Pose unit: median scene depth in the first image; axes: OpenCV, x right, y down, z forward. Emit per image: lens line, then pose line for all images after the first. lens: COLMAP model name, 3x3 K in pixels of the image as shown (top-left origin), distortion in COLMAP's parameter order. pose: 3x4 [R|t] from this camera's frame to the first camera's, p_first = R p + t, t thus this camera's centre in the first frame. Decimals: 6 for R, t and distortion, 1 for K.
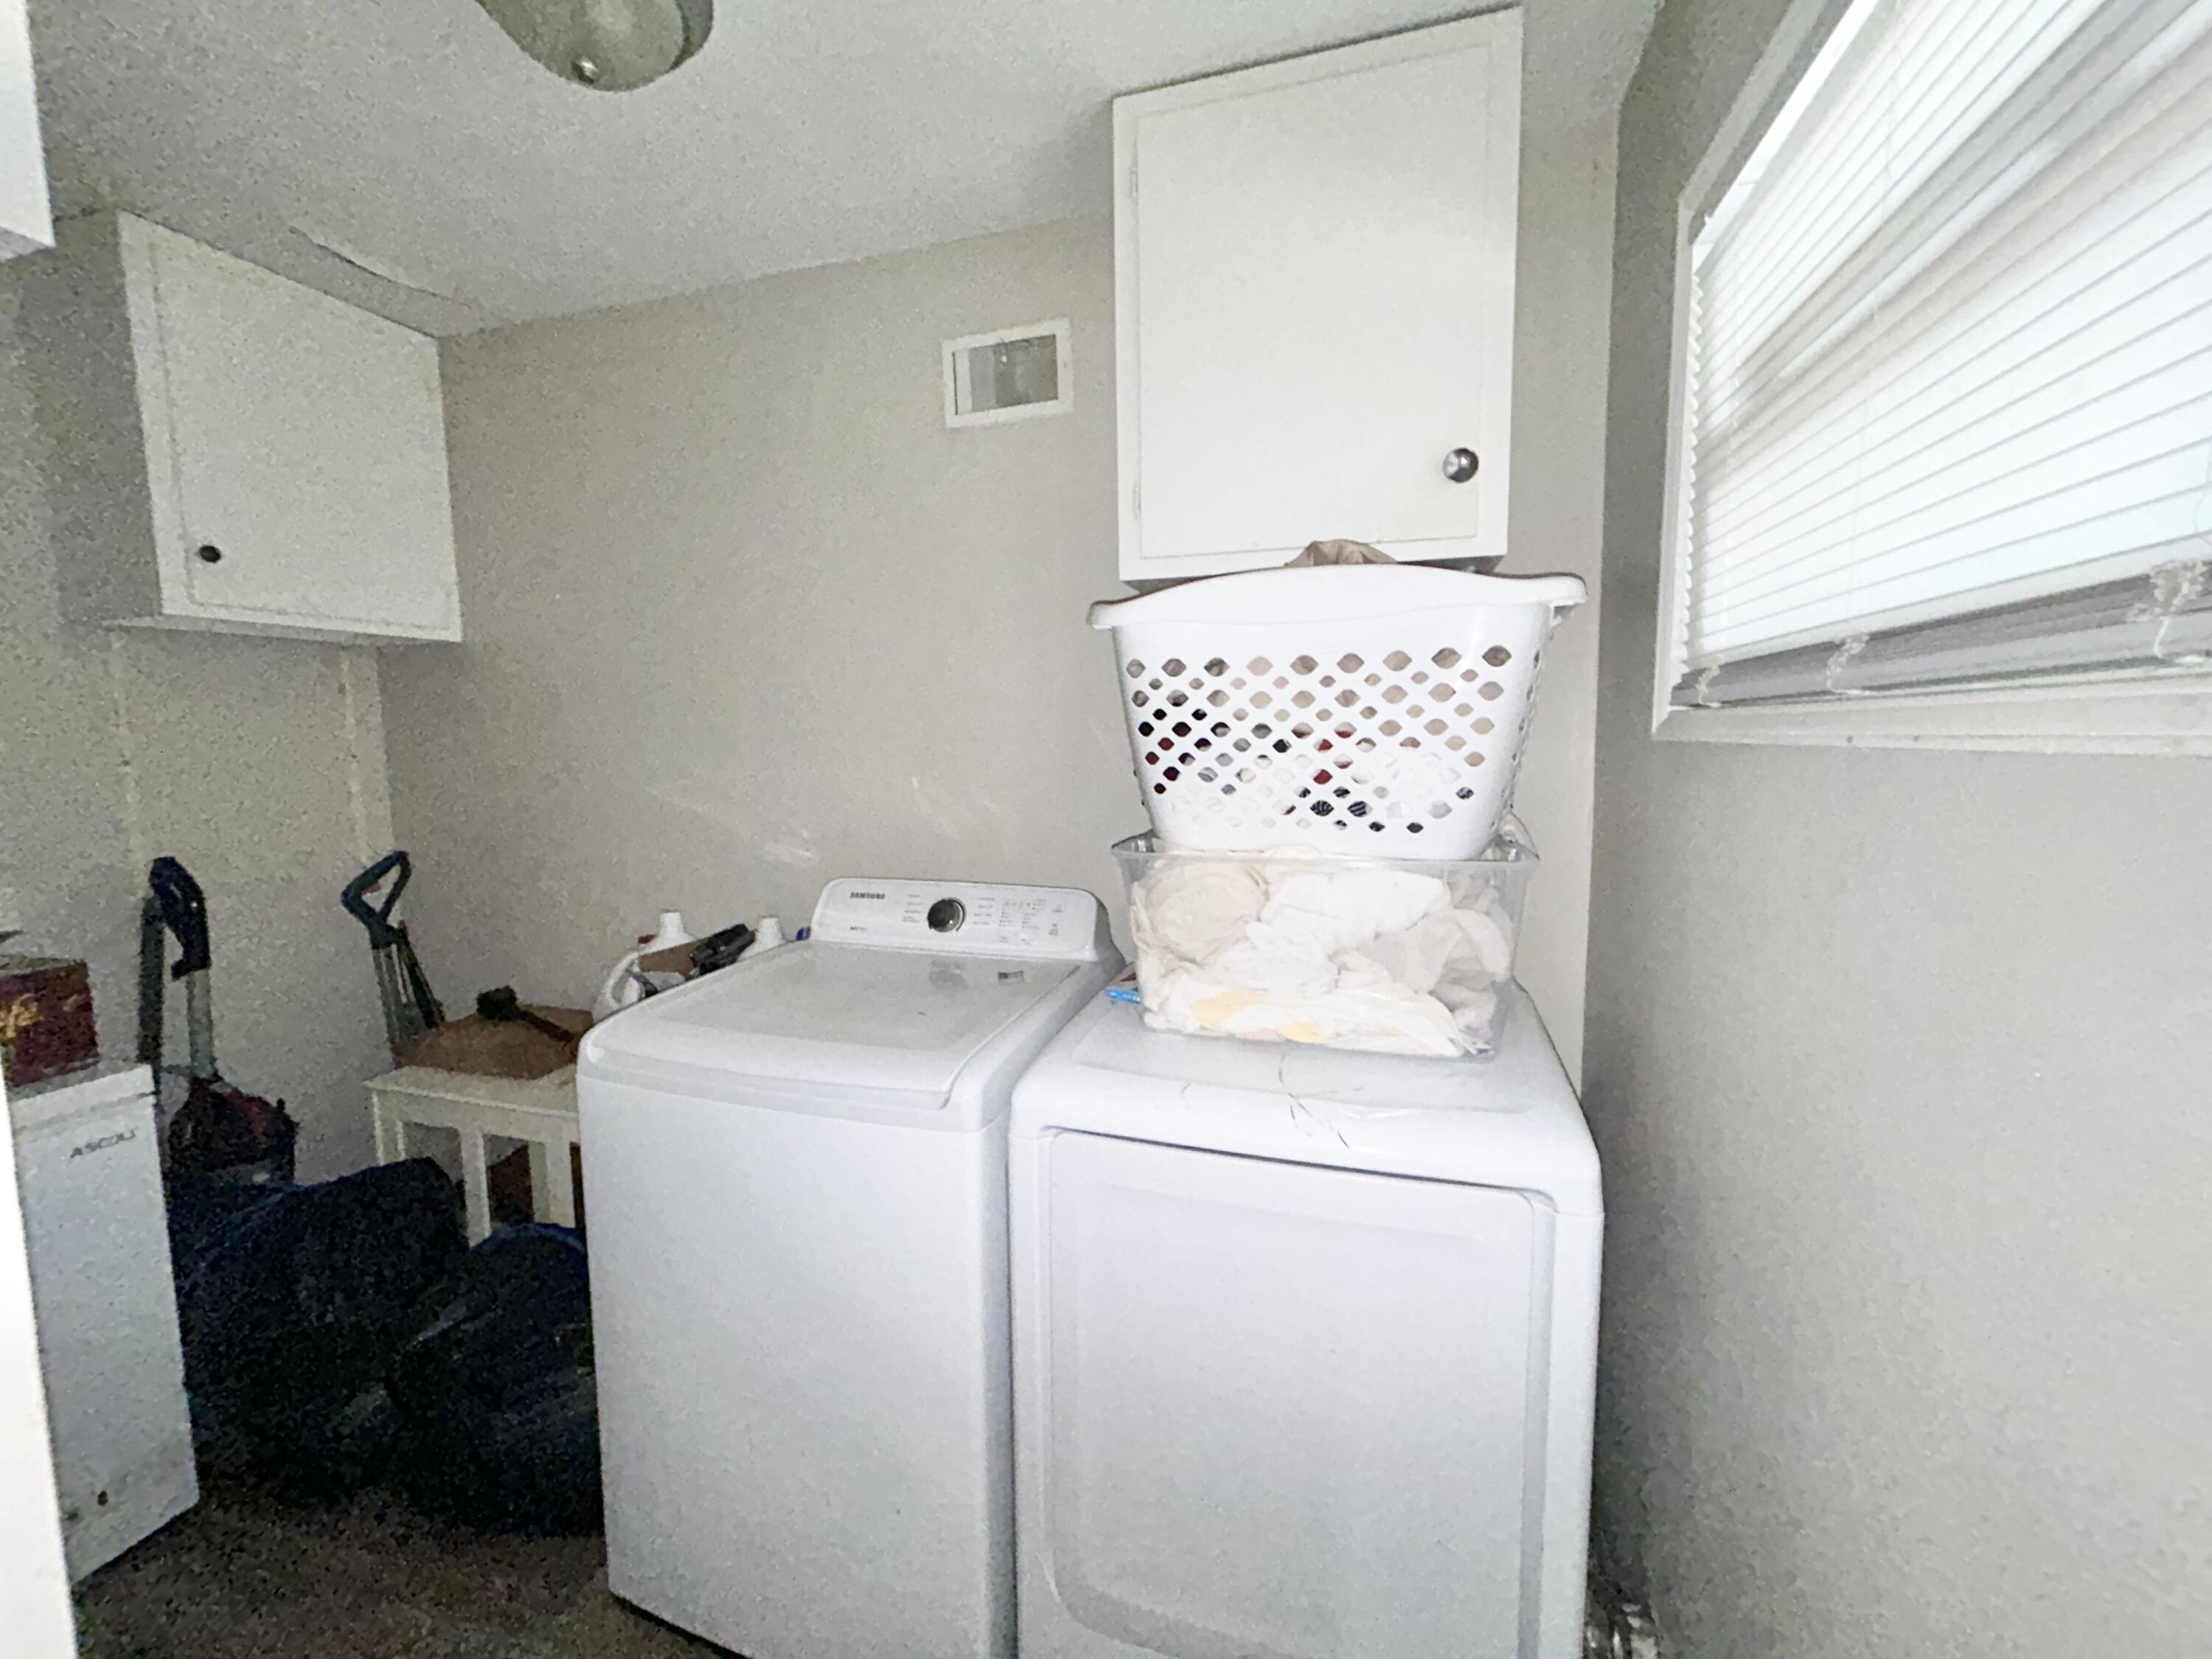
lens RADIAL K [[886.9, 0, 1099.9], [0, 886.9, 824.4], [0, 0, 1]] dist [0.002018, -0.000041]
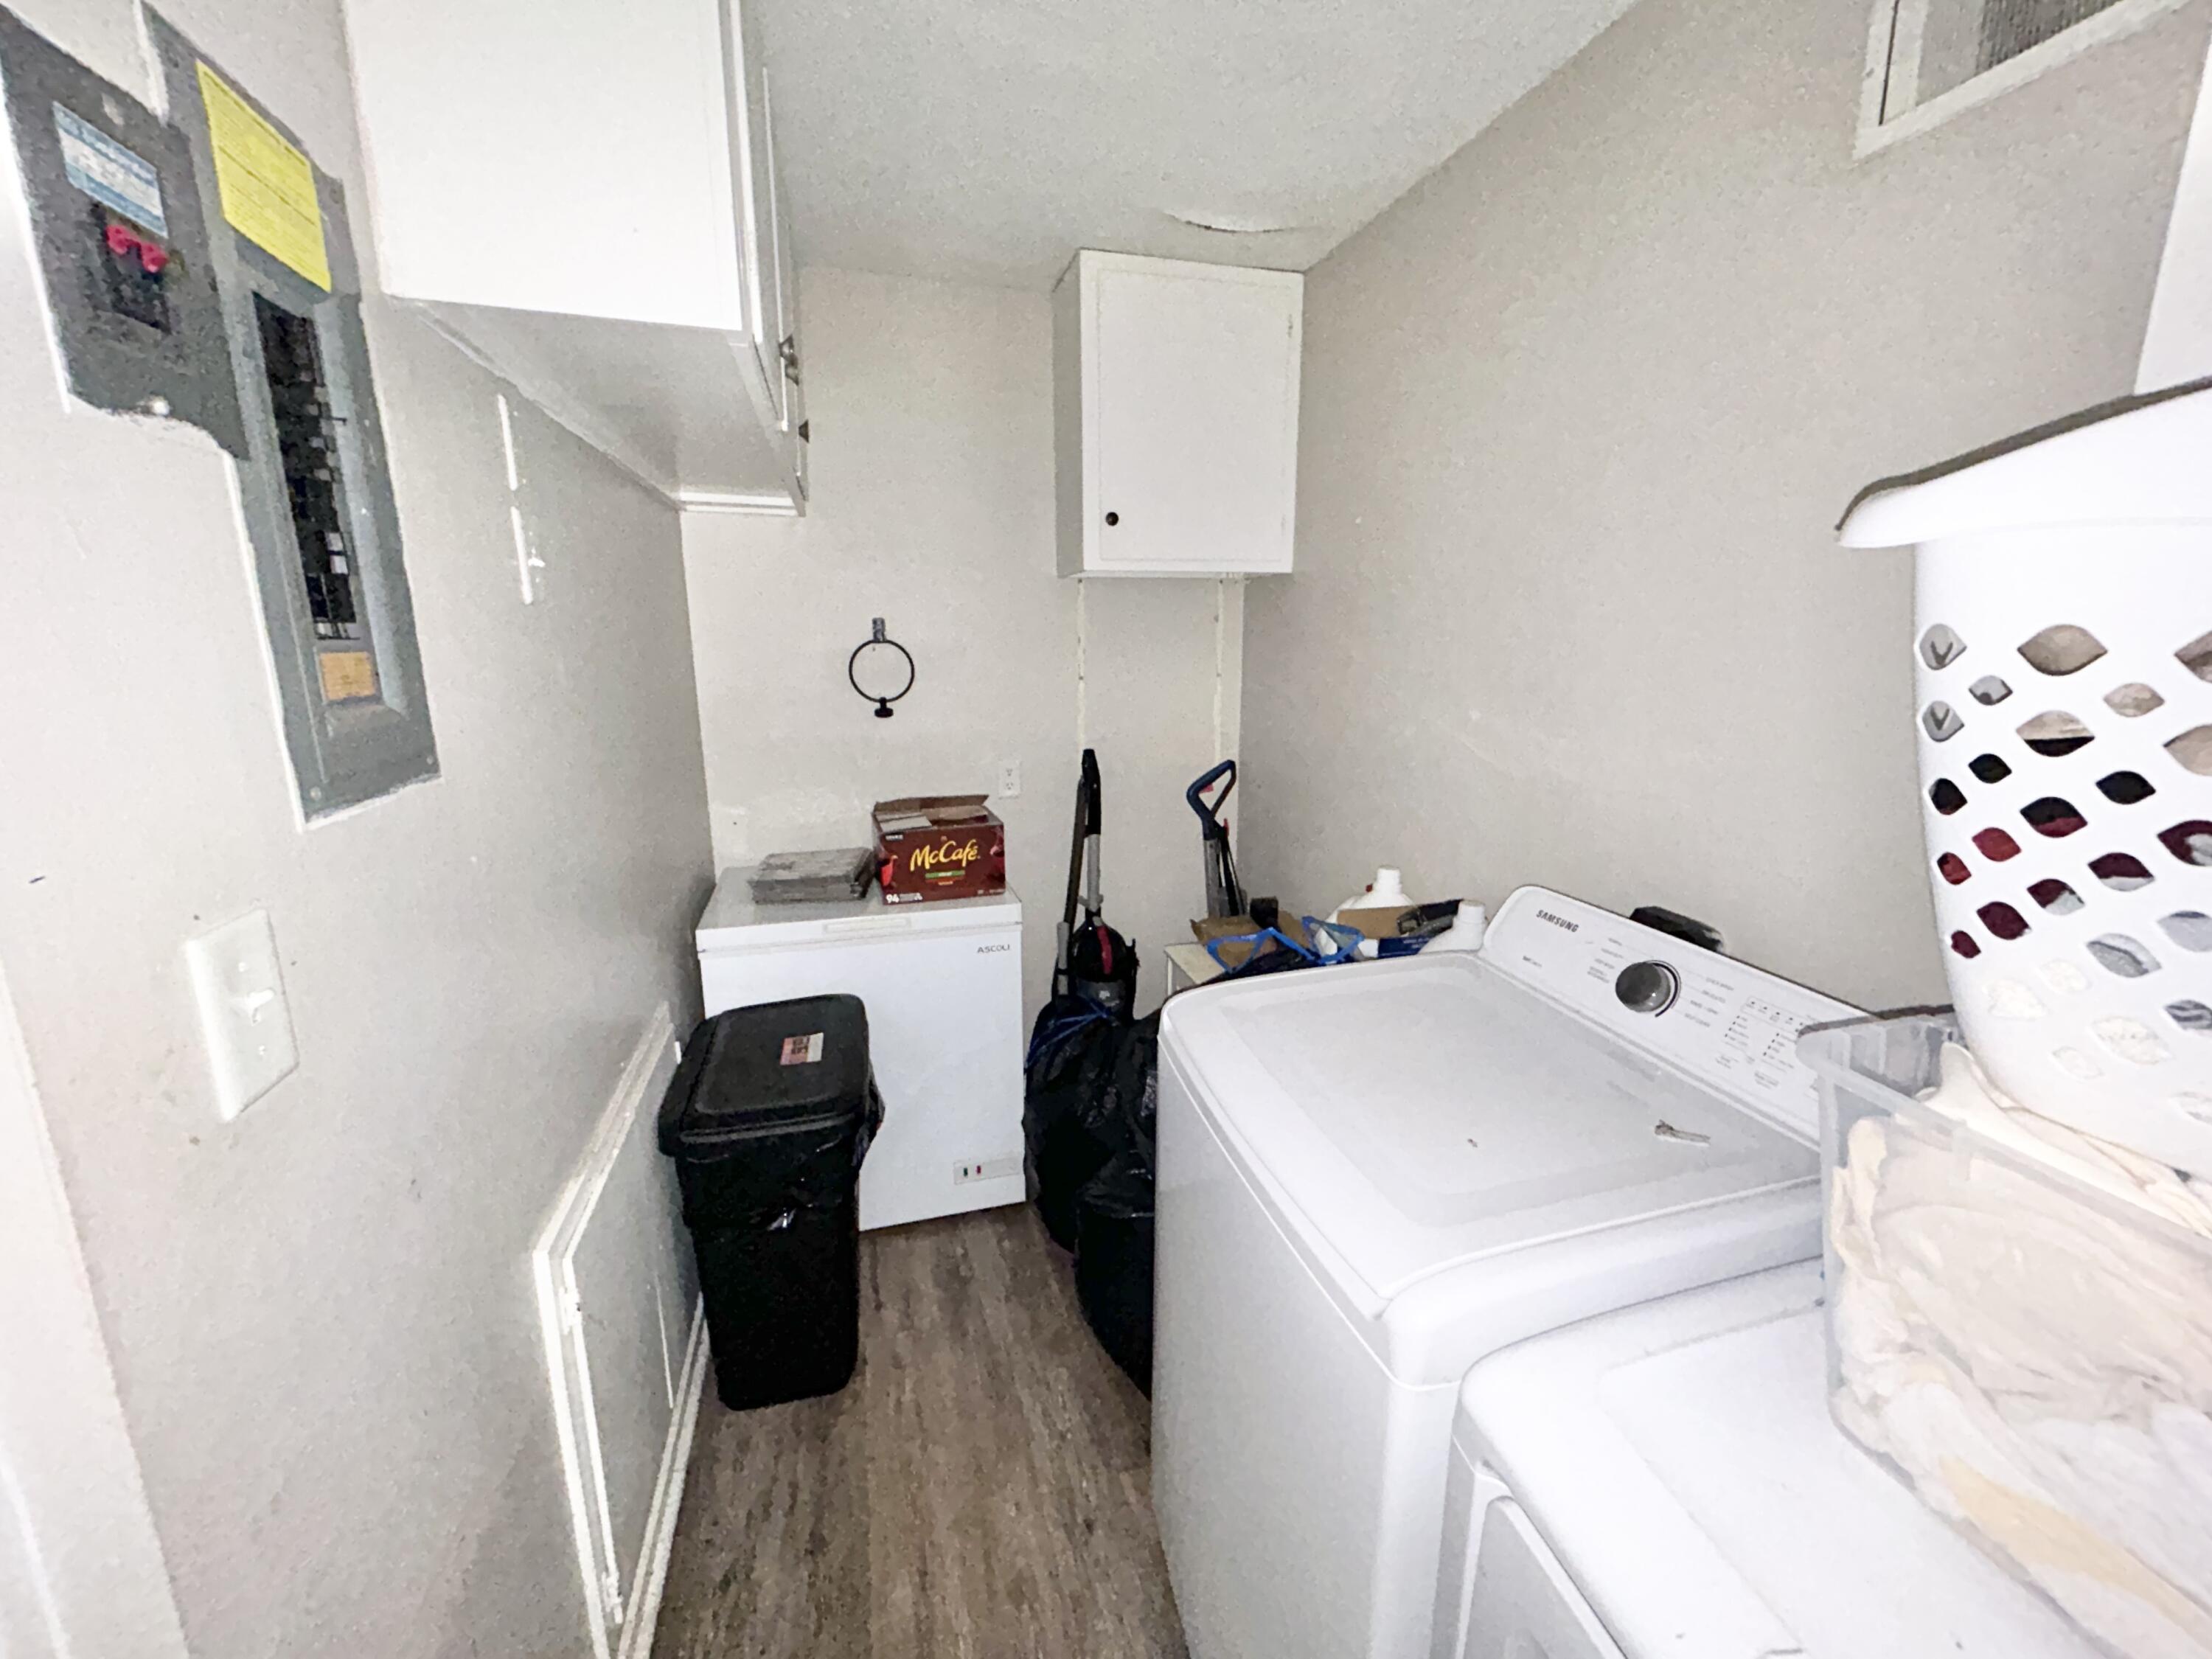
lens RADIAL K [[886.9, 0, 1099.9], [0, 886.9, 824.4], [0, 0, 1]] dist [0.002018, -0.000041]
pose [[0.539102, 0.185946, -0.821458, 0.119861], [-0.088001, 0.982422, 0.164629, -0.084957], [0.837630, -0.016463, 0.545989, 0.295541]]
